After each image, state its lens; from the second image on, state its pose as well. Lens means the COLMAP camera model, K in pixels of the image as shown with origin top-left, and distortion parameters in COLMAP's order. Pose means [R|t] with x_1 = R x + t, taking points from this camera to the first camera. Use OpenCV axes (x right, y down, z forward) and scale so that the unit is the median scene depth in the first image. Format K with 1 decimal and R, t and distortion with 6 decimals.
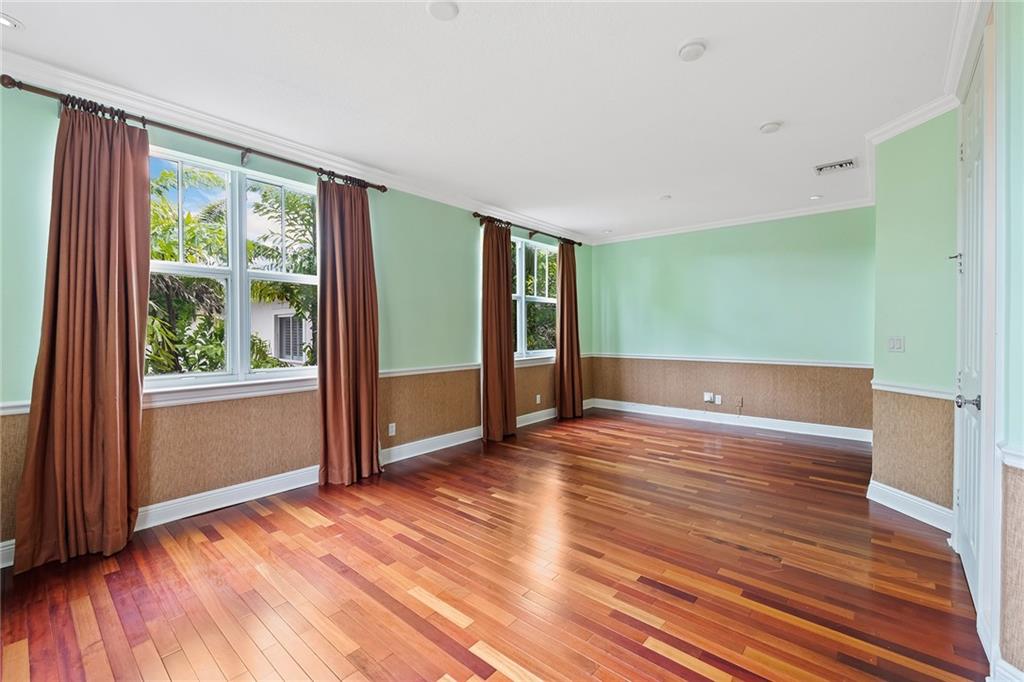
lens RADIAL K [[428.8, 0, 511.6], [0, 428.8, 335.1], [0, 0, 1]] dist [0.001125, 0.000058]
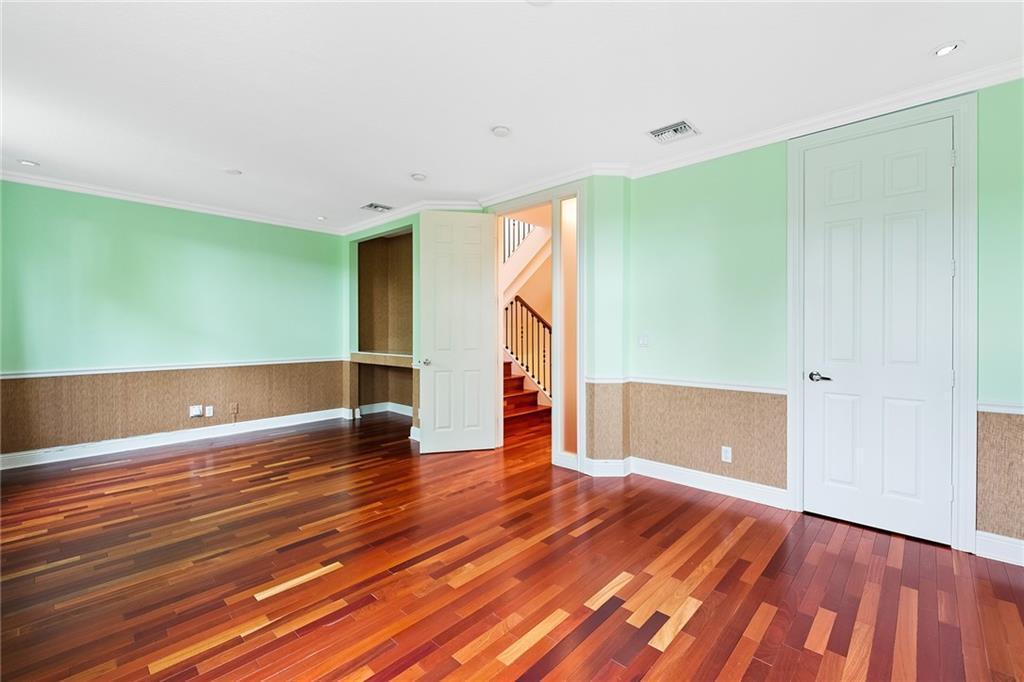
lens RADIAL K [[442.7, 0, 513.1], [0, 442.7, 330.6], [0, 0, 1]] dist [0.000865, 0.000031]
pose [[0.037605, -0.001647, 0.999291, -0.659411], [0.012454, 0.999922, 0.001180, -0.009999], [-0.999215, 0.012400, 0.037622, 0.596072]]
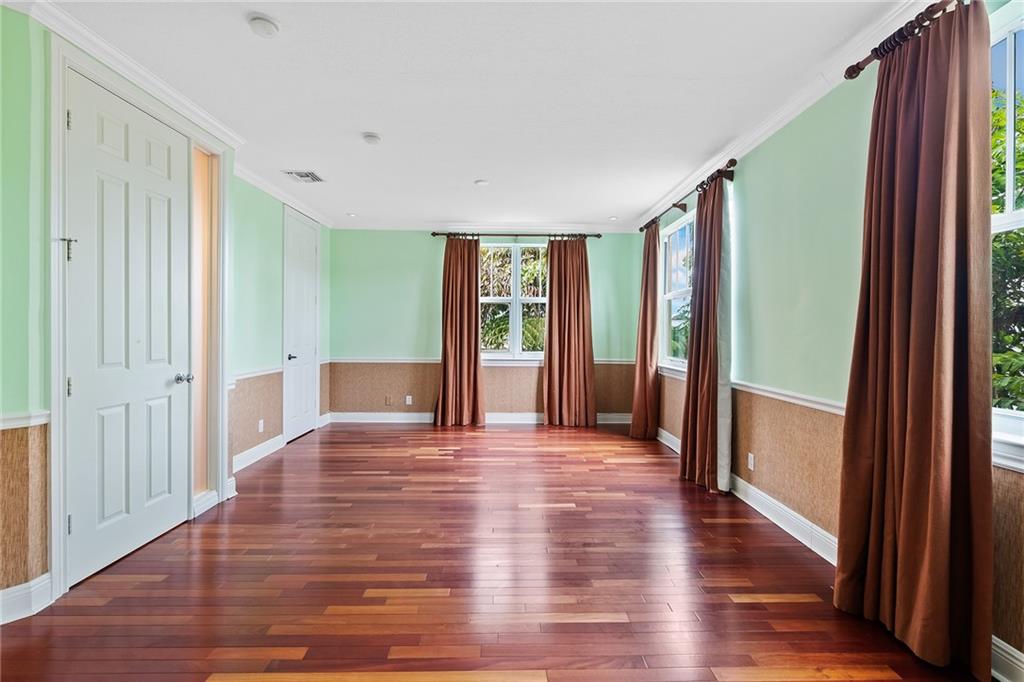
lens RADIAL K [[442.7, 0, 513.1], [0, 442.7, 330.6], [0, 0, 1]] dist [0.000865, 0.000031]
pose [[-0.745709, 0.004566, -0.666257, 0.697997], [-0.009308, 0.999808, 0.017269, -0.028974], [0.666207, 0.019080, -0.745523, 1.610056]]
